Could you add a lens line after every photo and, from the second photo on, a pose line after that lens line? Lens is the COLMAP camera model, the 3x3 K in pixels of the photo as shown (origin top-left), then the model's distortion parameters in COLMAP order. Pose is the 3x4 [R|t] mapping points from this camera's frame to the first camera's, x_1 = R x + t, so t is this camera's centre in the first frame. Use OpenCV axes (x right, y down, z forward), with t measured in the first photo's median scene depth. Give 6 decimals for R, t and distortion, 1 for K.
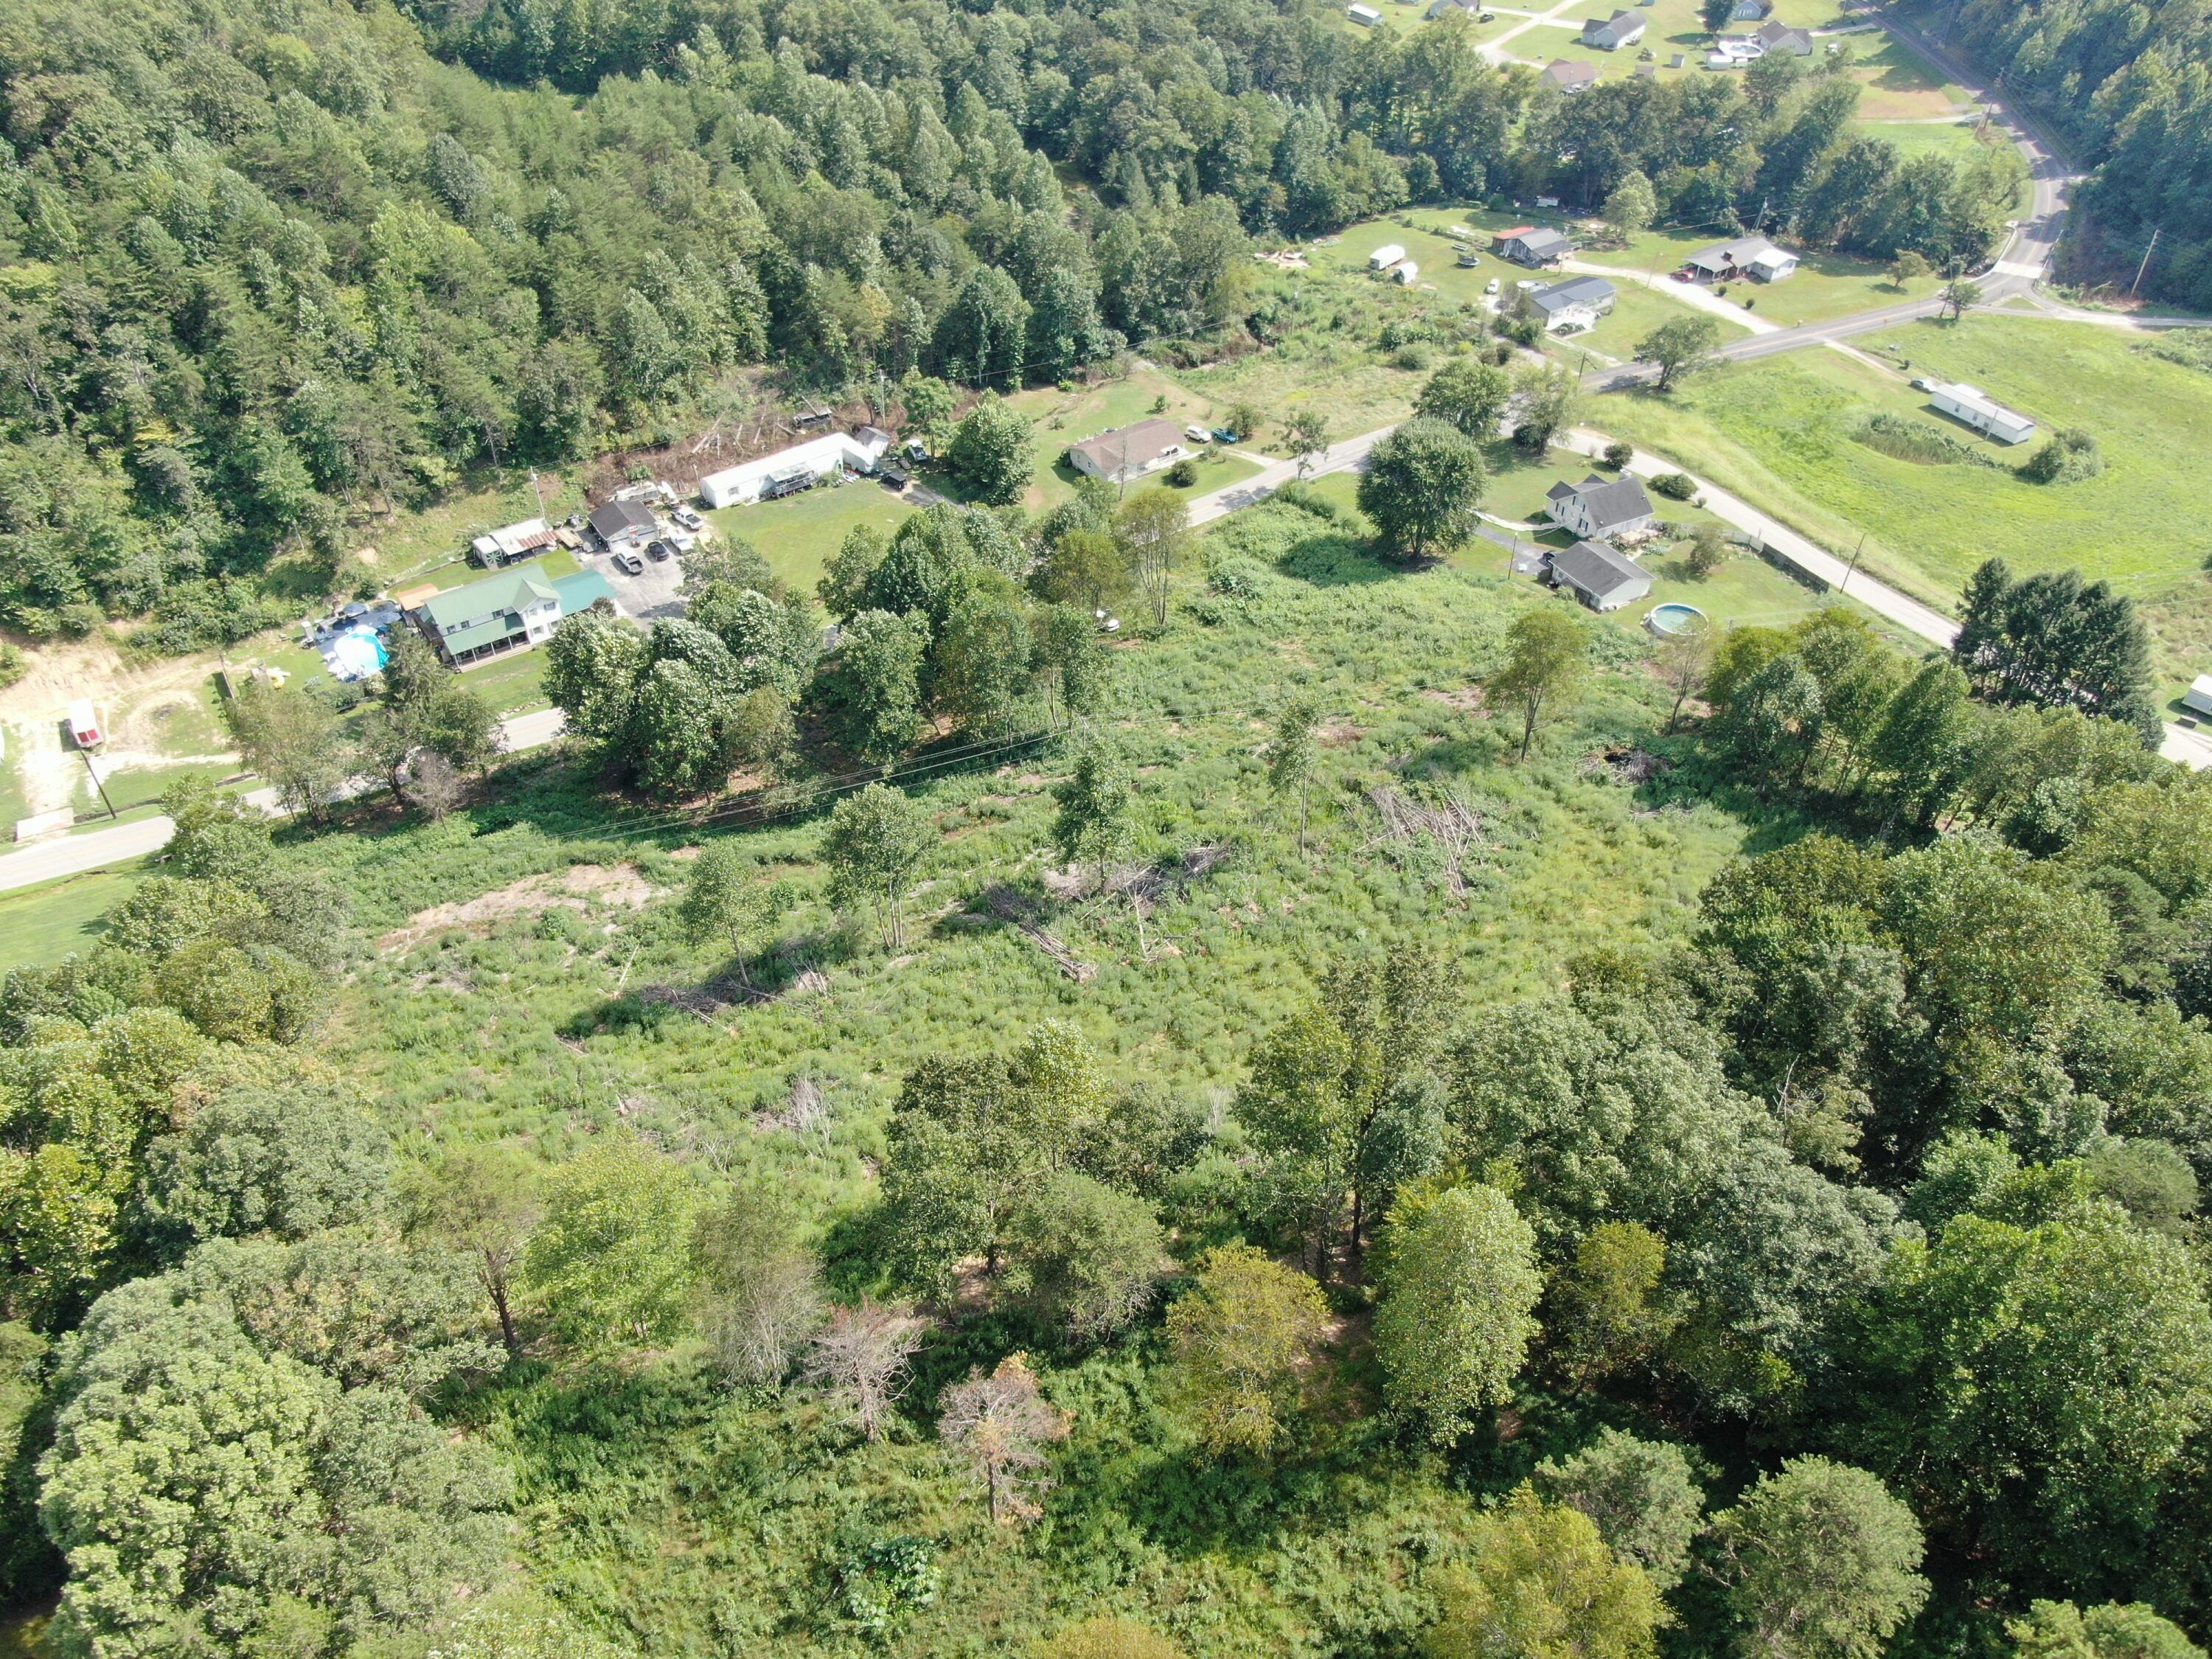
lens RADIAL K [[1600.9, 0, 1100.1], [0, 1600.9, 830.2], [0, 0, 1]] dist [-0.013654, 0.000801]
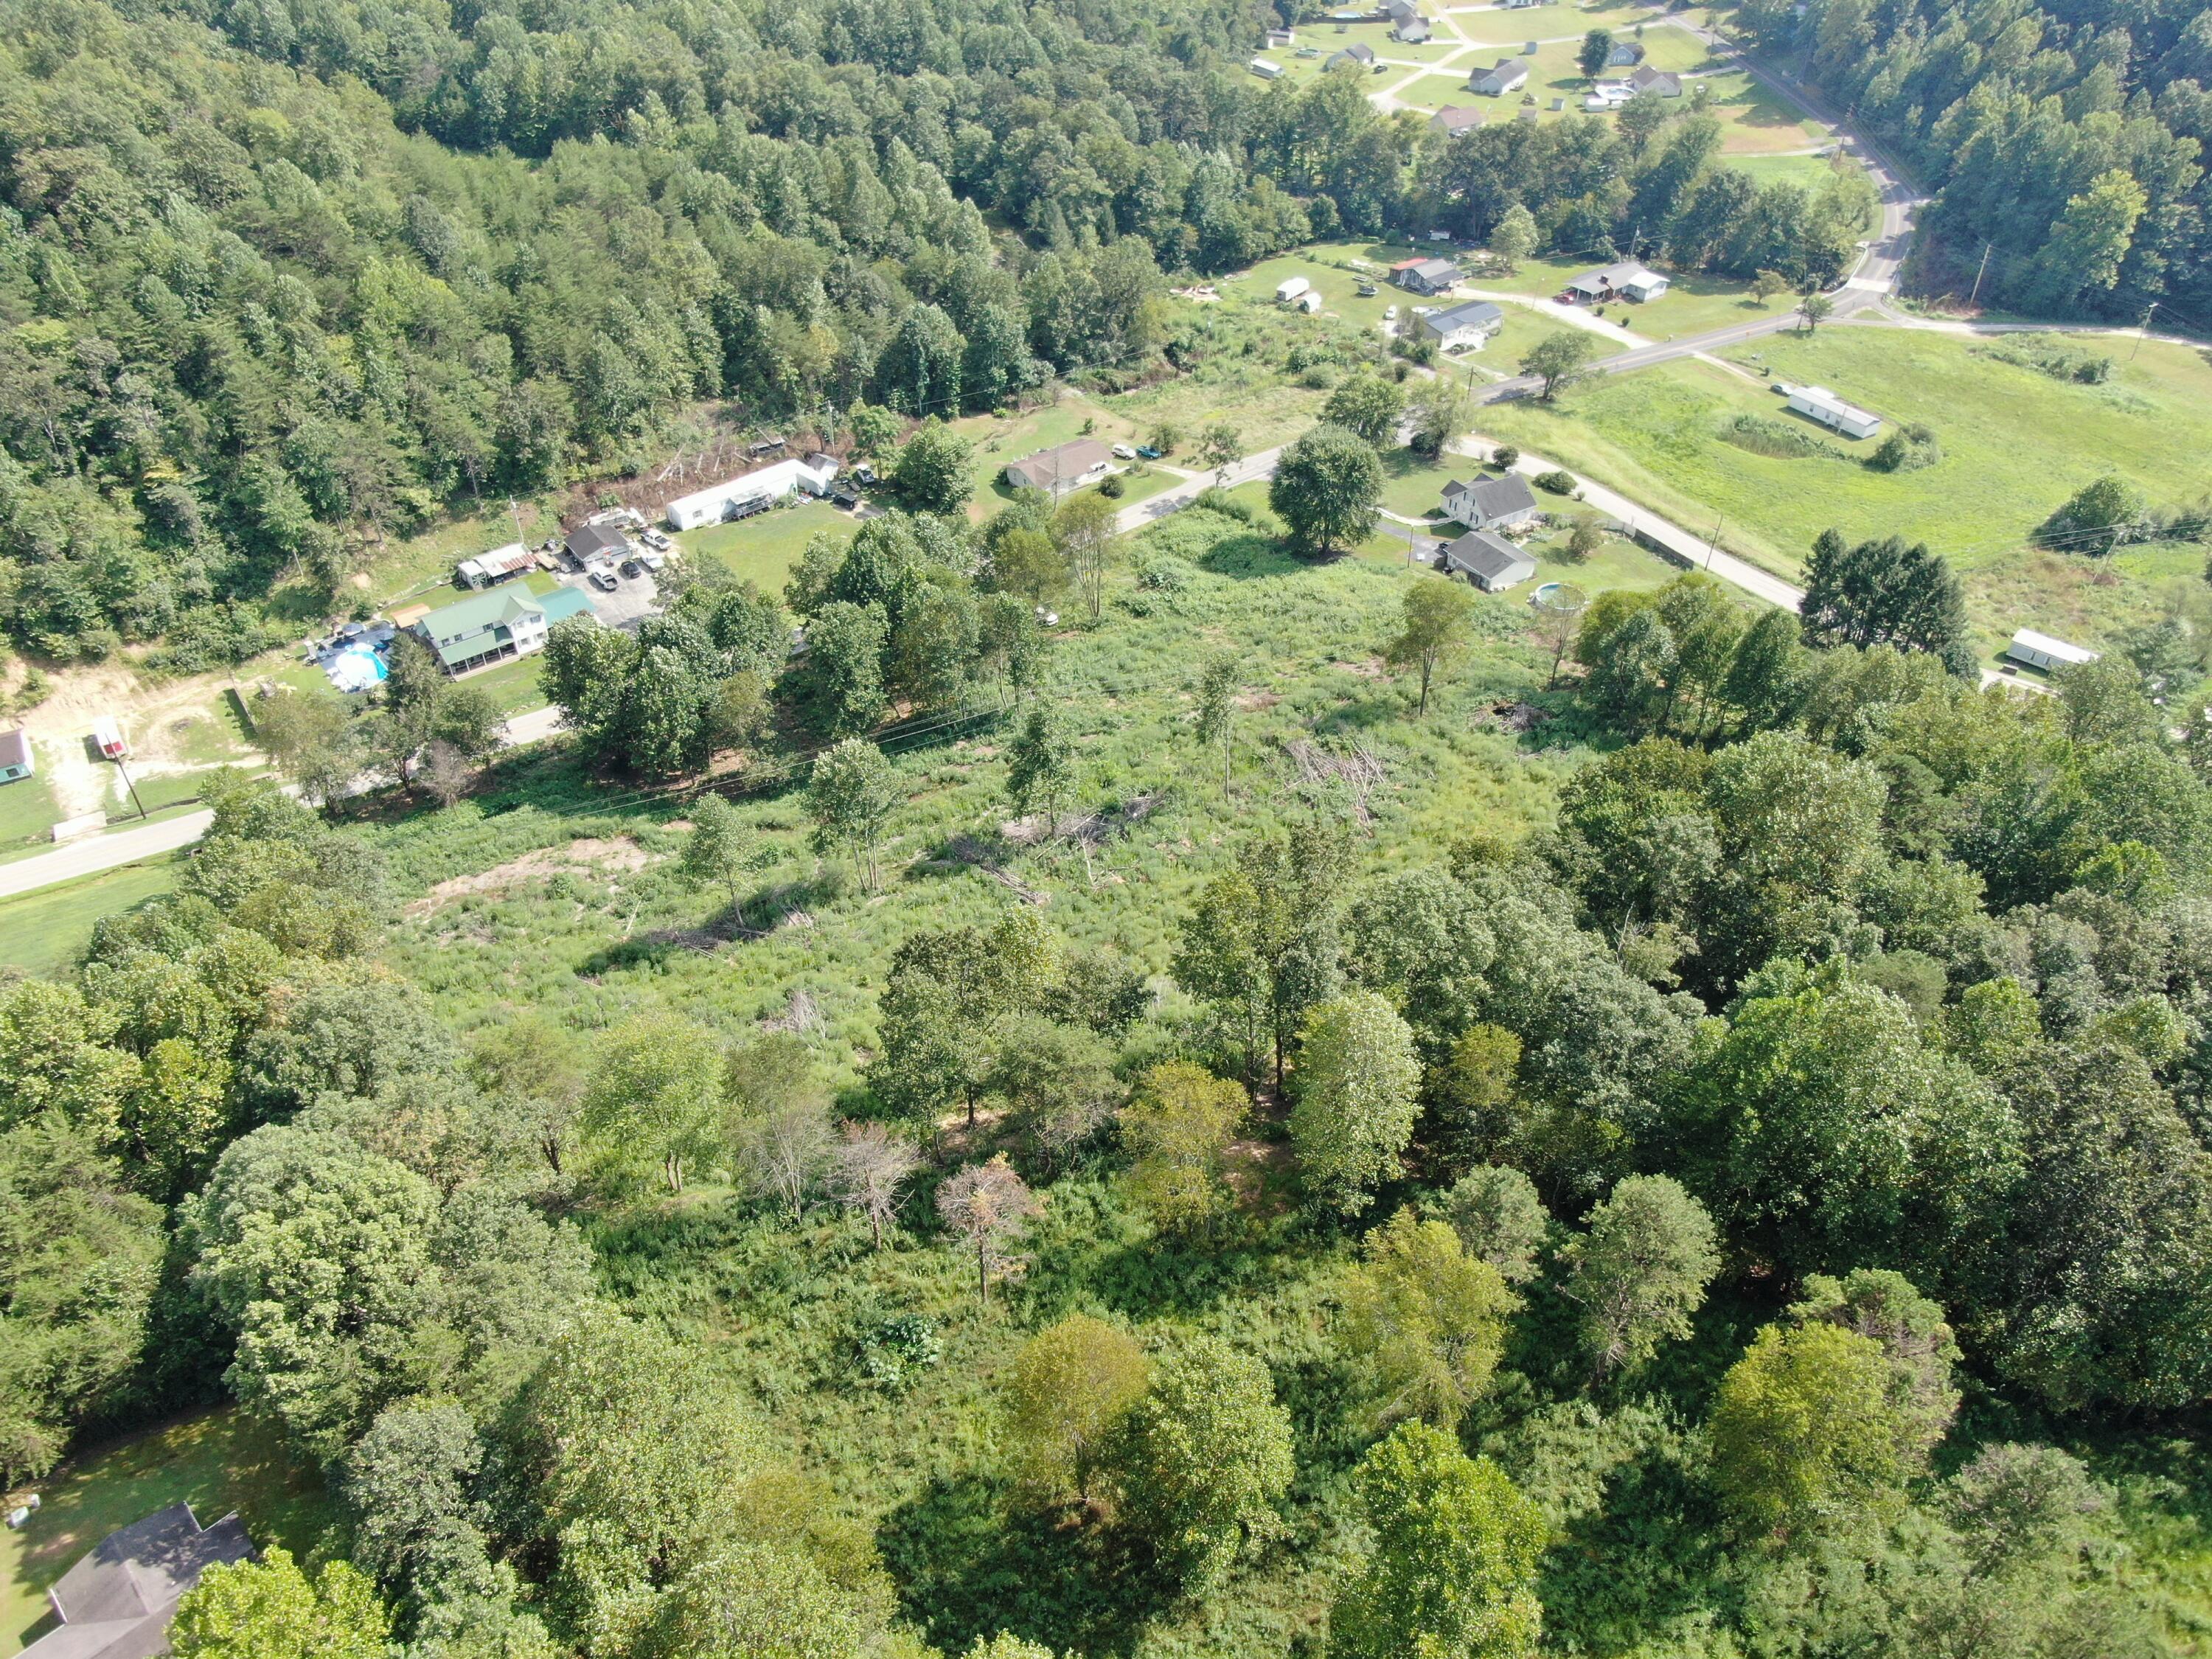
lens RADIAL K [[1600.9, 0, 1100.1], [0, 1600.9, 830.2], [0, 0, 1]] dist [-0.013654, 0.000801]
pose [[0.998648, -0.038329, 0.035121, -0.003619], [0.039367, 0.998794, -0.029353, 0.050718], [-0.033953, 0.030695, 0.998952, -0.097107]]
